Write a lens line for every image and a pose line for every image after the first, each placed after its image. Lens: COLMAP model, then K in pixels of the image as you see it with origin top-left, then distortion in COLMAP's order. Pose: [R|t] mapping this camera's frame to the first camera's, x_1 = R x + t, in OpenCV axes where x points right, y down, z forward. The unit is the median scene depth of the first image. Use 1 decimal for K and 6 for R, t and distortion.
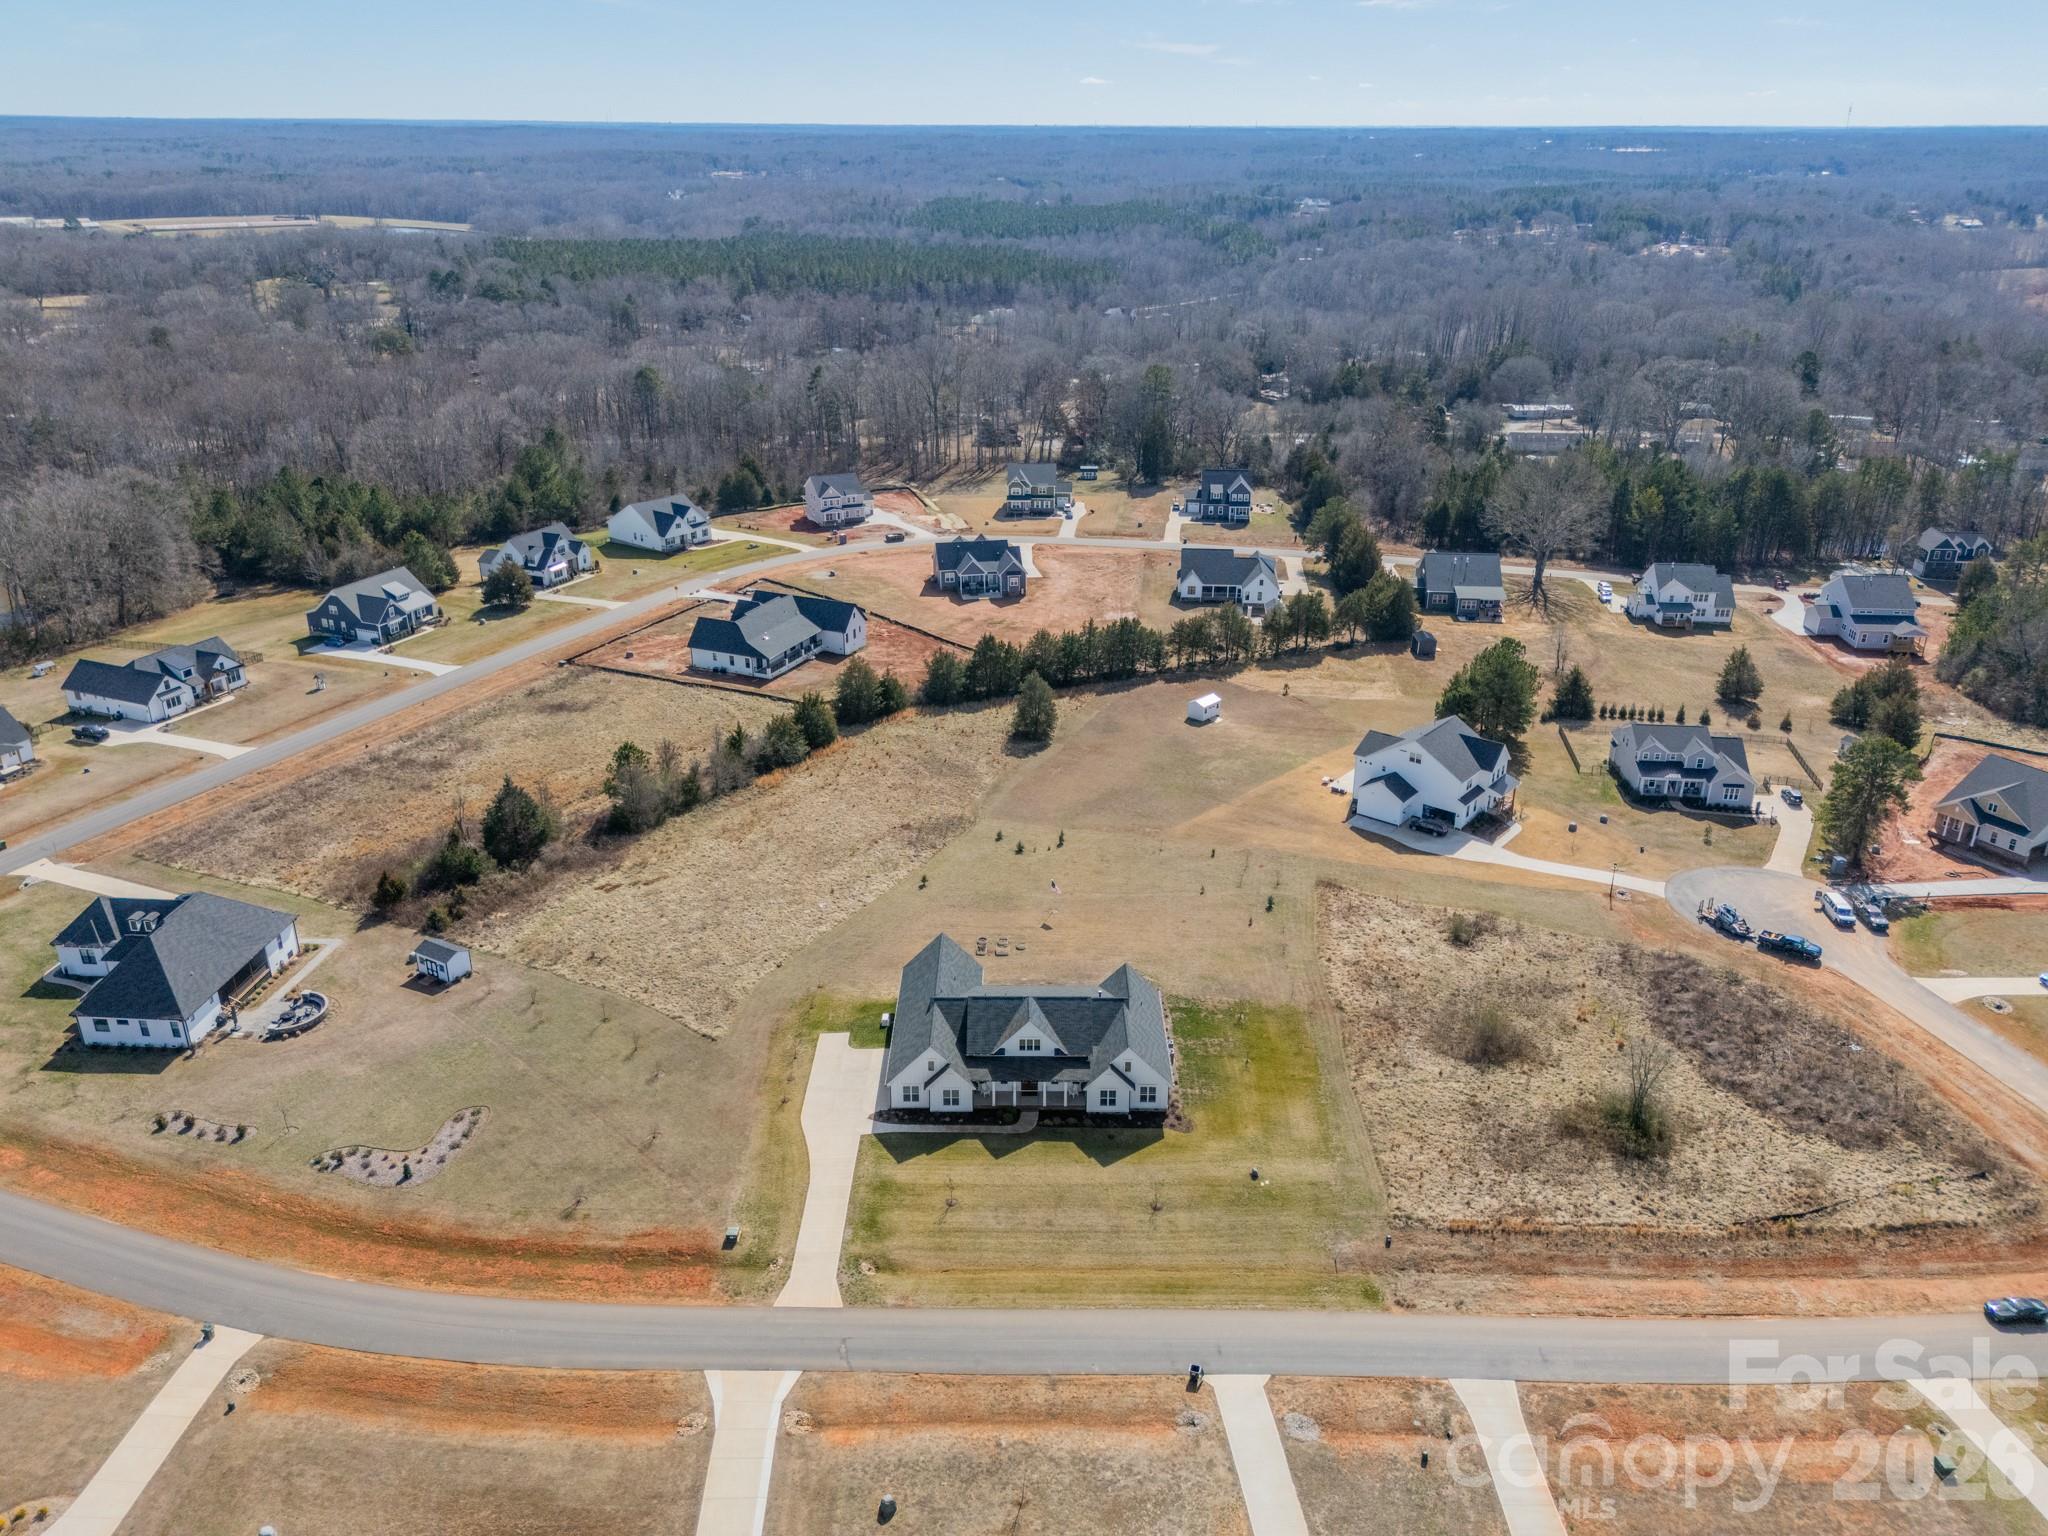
lens RADIAL K [[1494.9, 0, 1024.0], [0, 1494.9, 768.0], [0, 0, 1]] dist [0.085192, -0.061196]
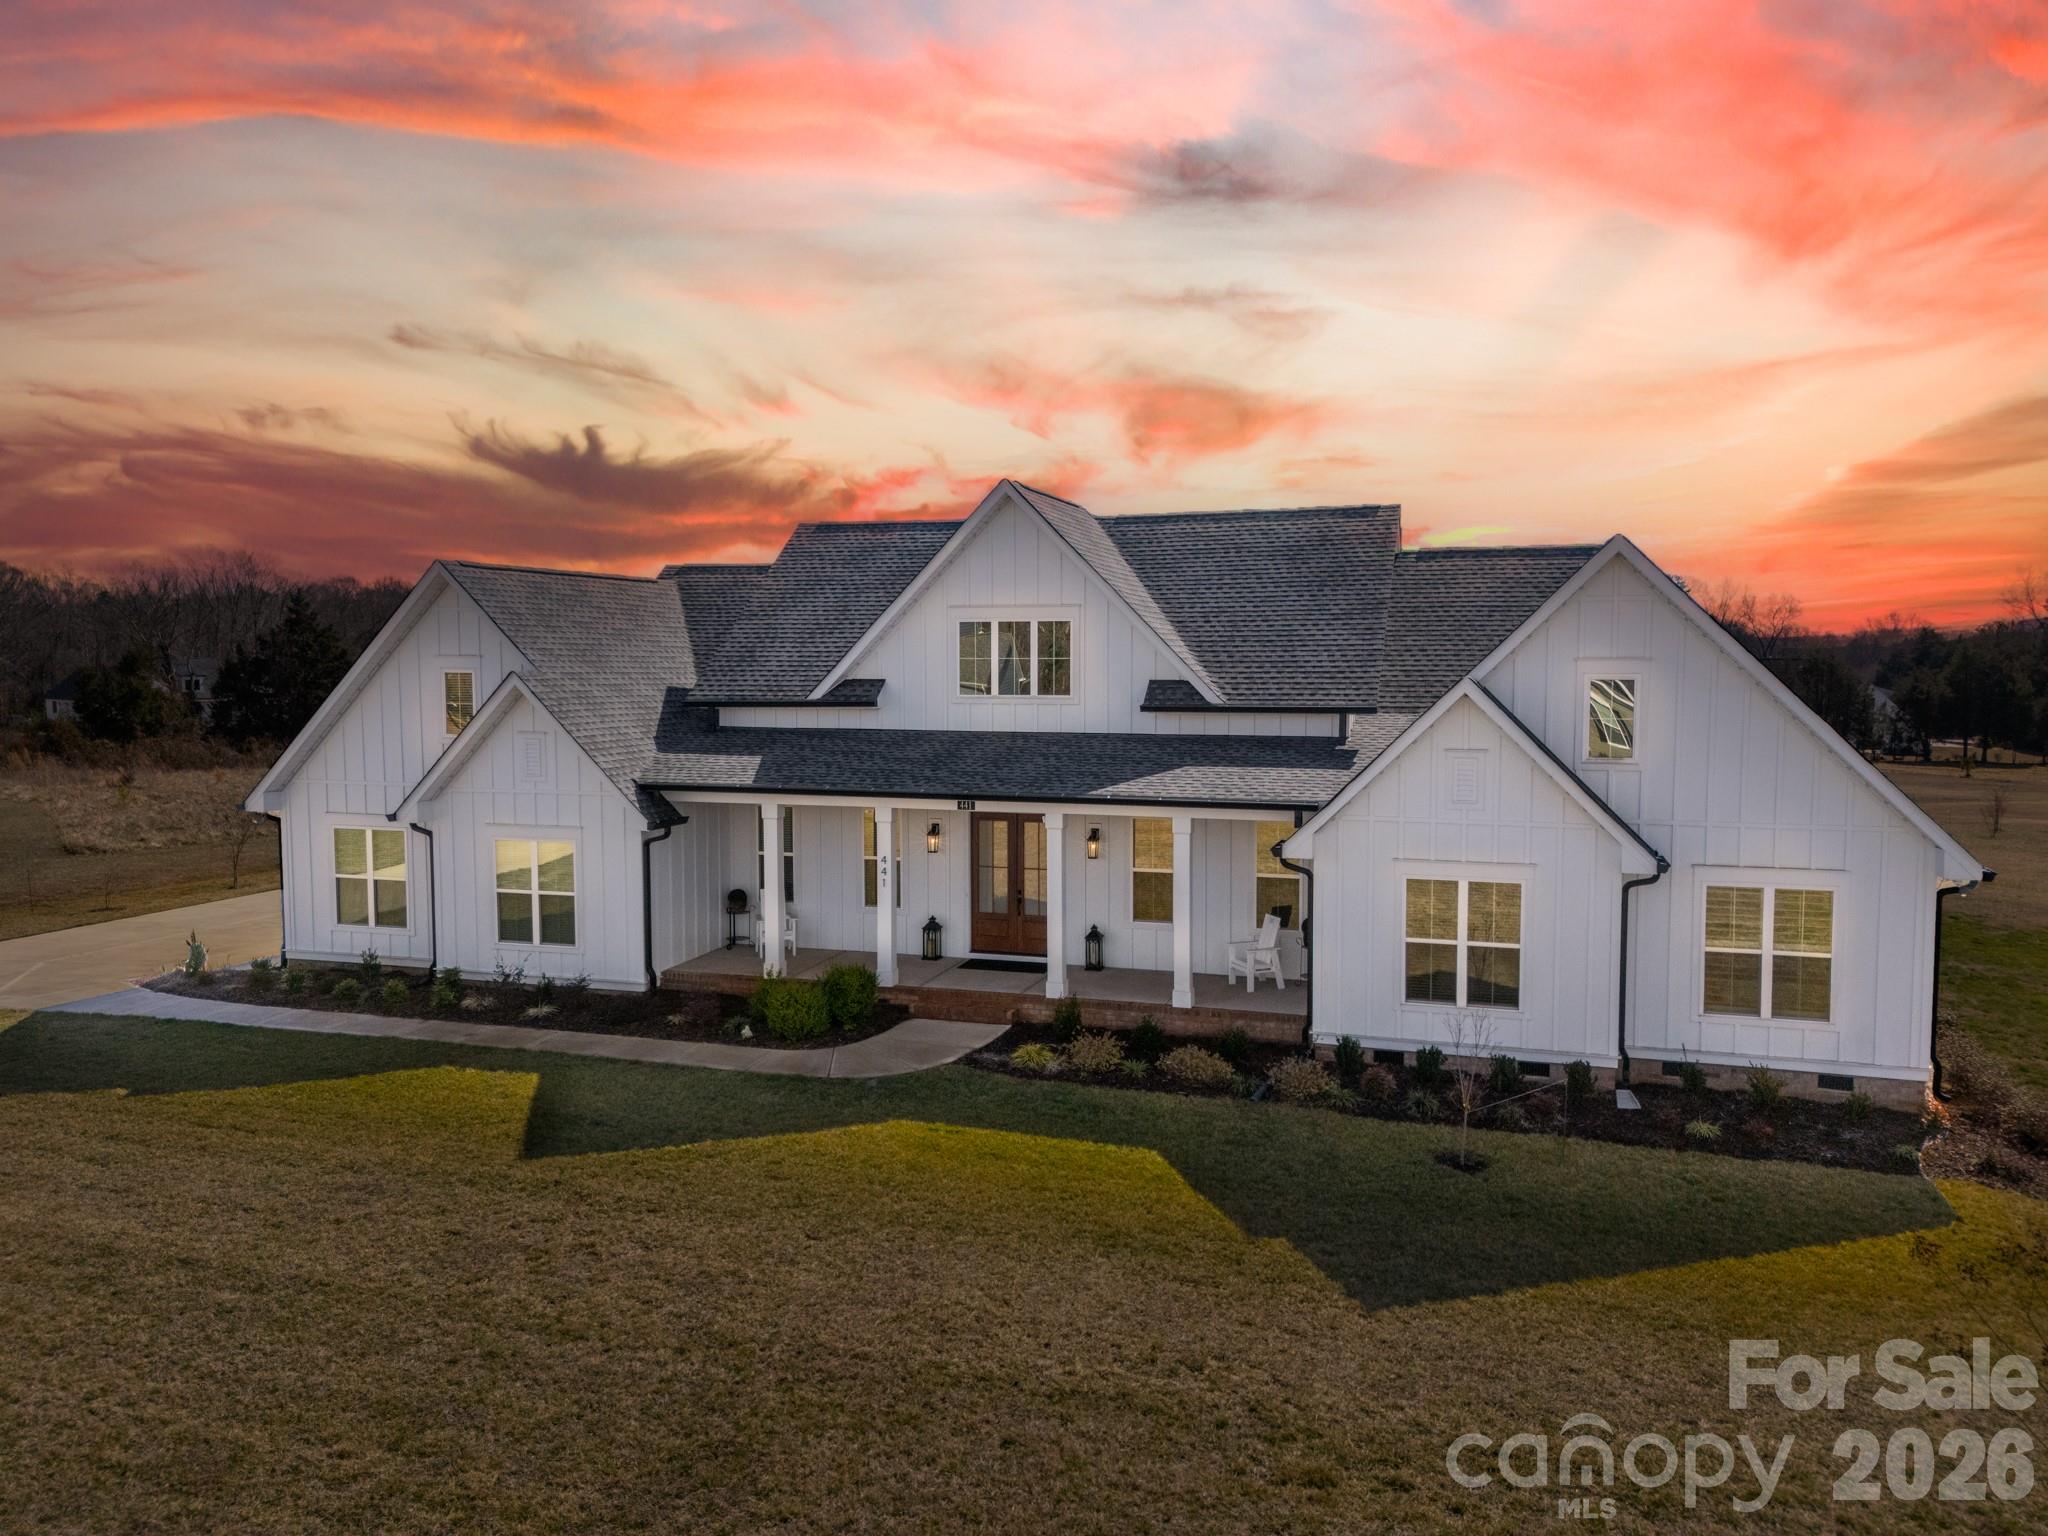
lens RADIAL K [[1494.9, 0, 1024.0], [0, 1494.9, 768.0], [0, 0, 1]] dist [0.085192, -0.061196]
pose [[0.952932, 0.020037, -0.302520, 0.059574], [-0.116708, 0.945166, -0.305025, 0.253650], [0.279820, 0.325974, 0.903018, 0.852879]]
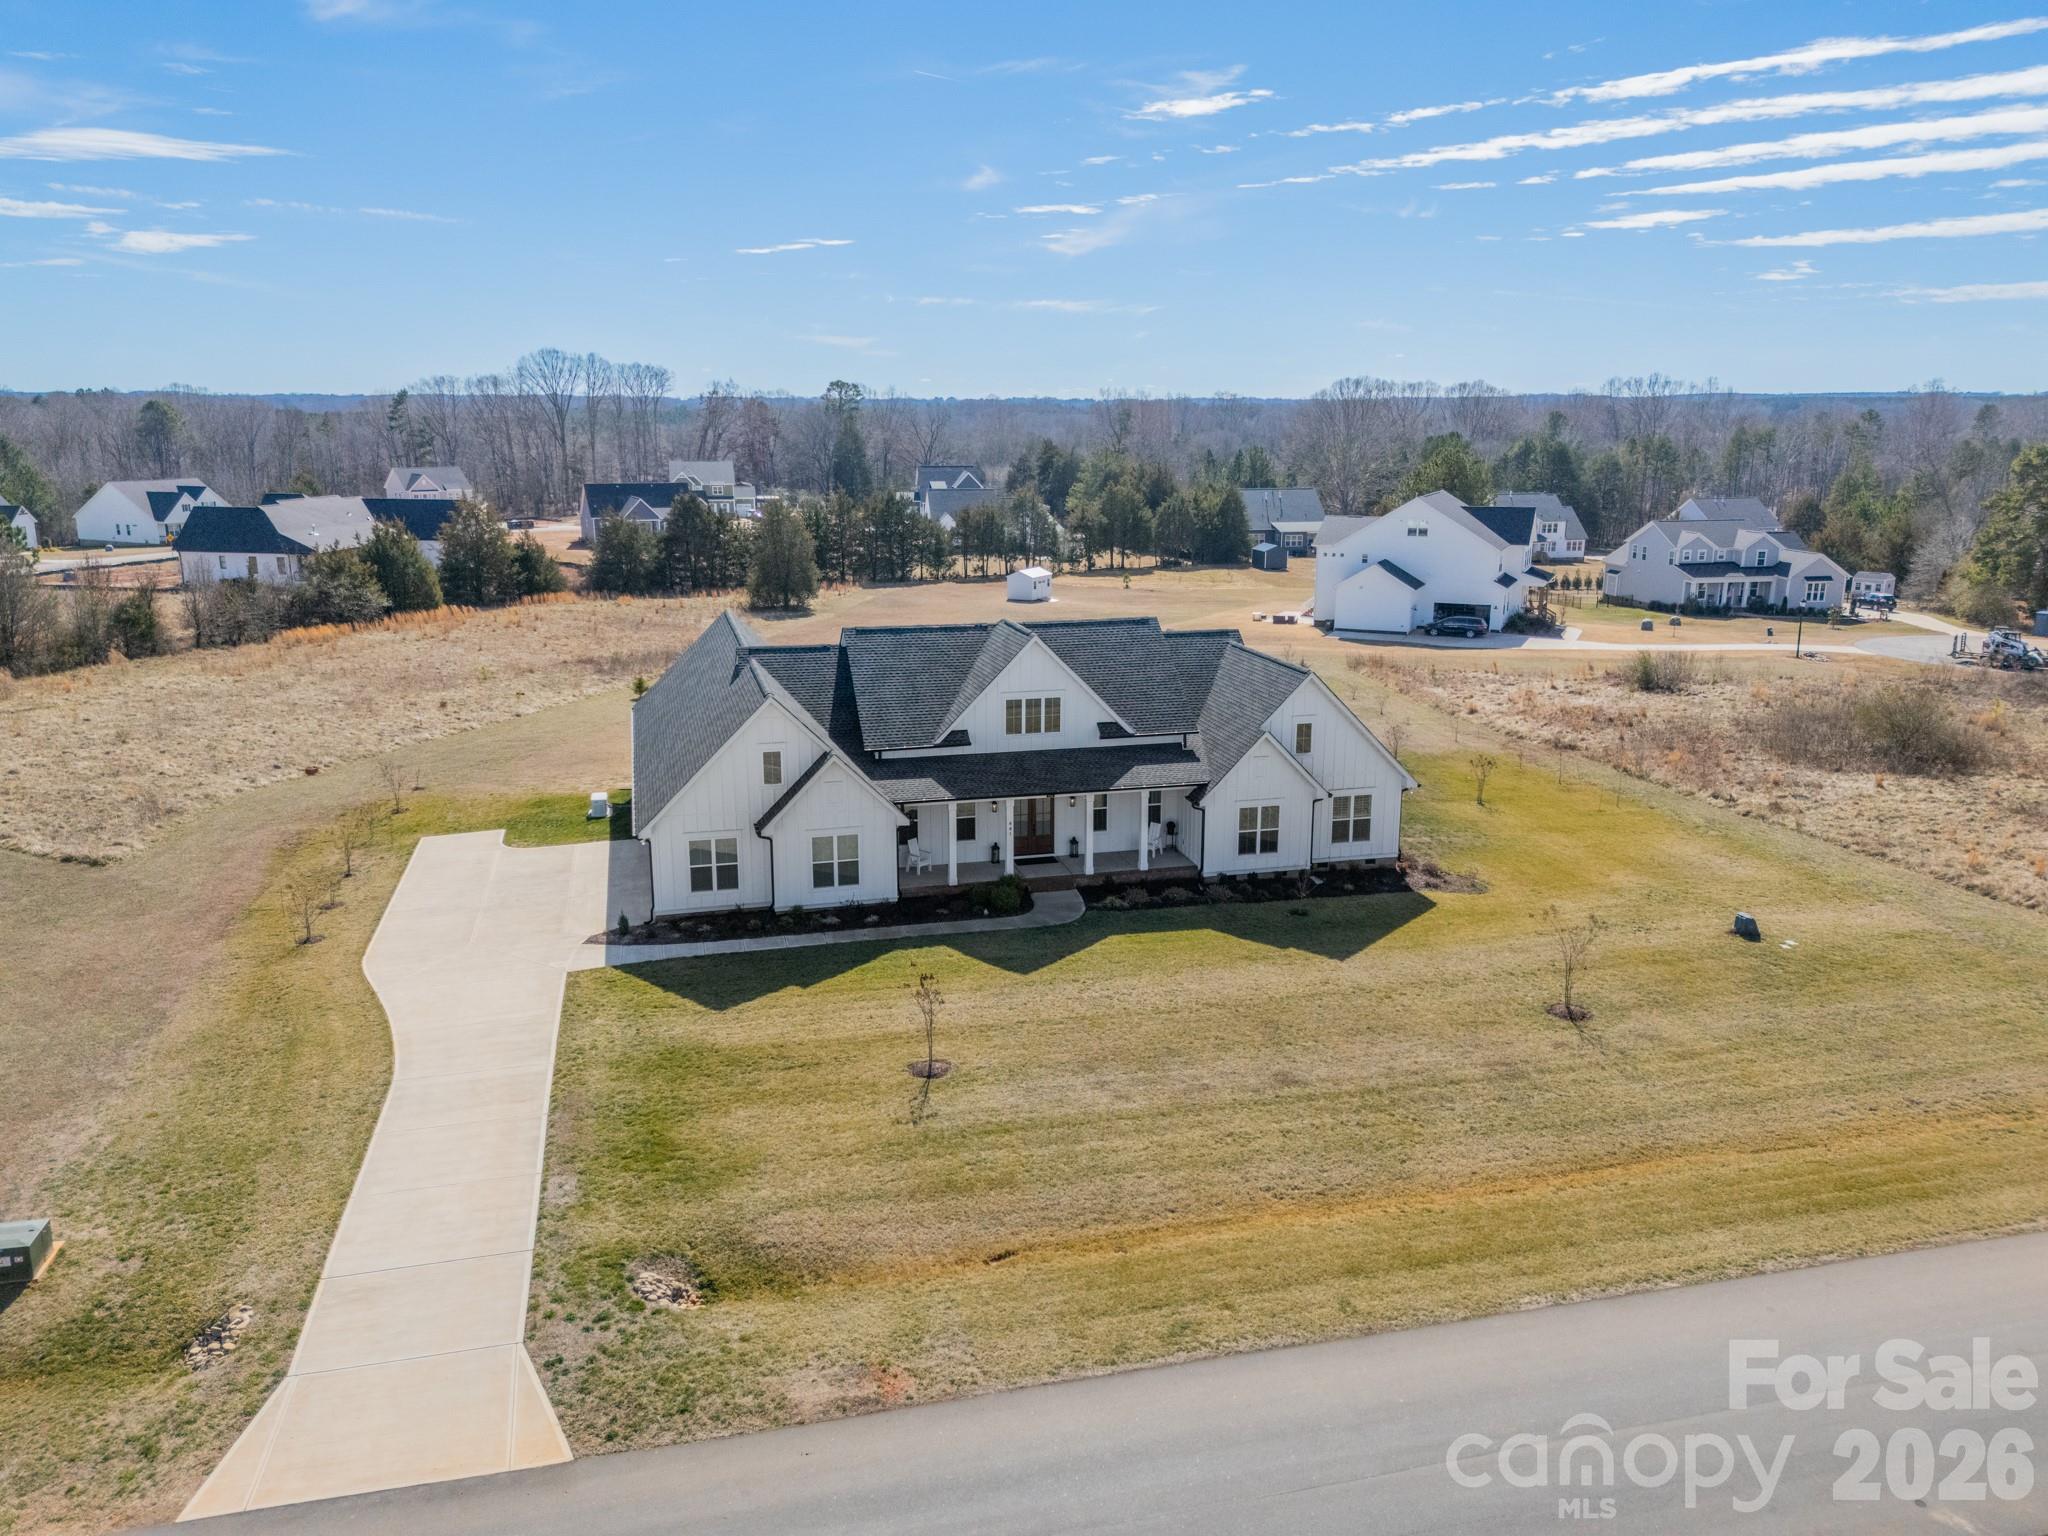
lens RADIAL K [[1494.9, 0, 1024.0], [0, 1494.9, 768.0], [0, 0, 1]] dist [0.085192, -0.061196]
pose [[0.967888, -0.059207, 0.244309, -0.089589], [0.099824, 0.982480, -0.157377, 0.257600], [-0.230711, 0.176712, 0.956841, 0.658303]]
